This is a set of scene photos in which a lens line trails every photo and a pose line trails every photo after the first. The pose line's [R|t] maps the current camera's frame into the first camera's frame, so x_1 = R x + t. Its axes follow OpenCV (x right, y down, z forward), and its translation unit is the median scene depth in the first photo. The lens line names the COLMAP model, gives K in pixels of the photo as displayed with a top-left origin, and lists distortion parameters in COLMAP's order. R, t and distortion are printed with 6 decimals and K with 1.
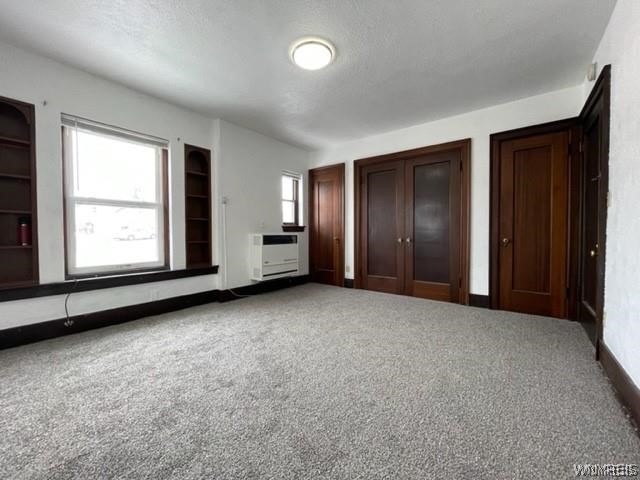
lens RADIAL K [[257.8, 0, 320.0], [0, 257.8, 240.0], [0, 0, 1]] dist [-0.000456, -0.000089]
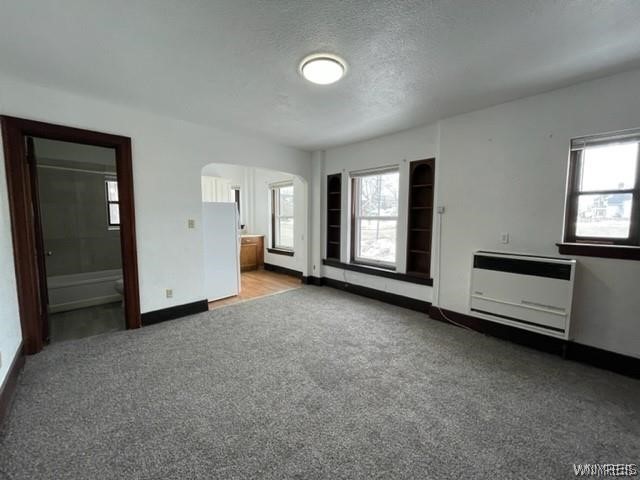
lens RADIAL K [[257.8, 0, 320.0], [0, 257.8, 240.0], [0, 0, 1]] dist [-0.000456, -0.000089]
pose [[-0.143556, 0.093943, -0.985173, 0.649397], [-0.027891, 0.994705, 0.098916, -0.139590], [0.989249, 0.041678, -0.140176, 0.787516]]
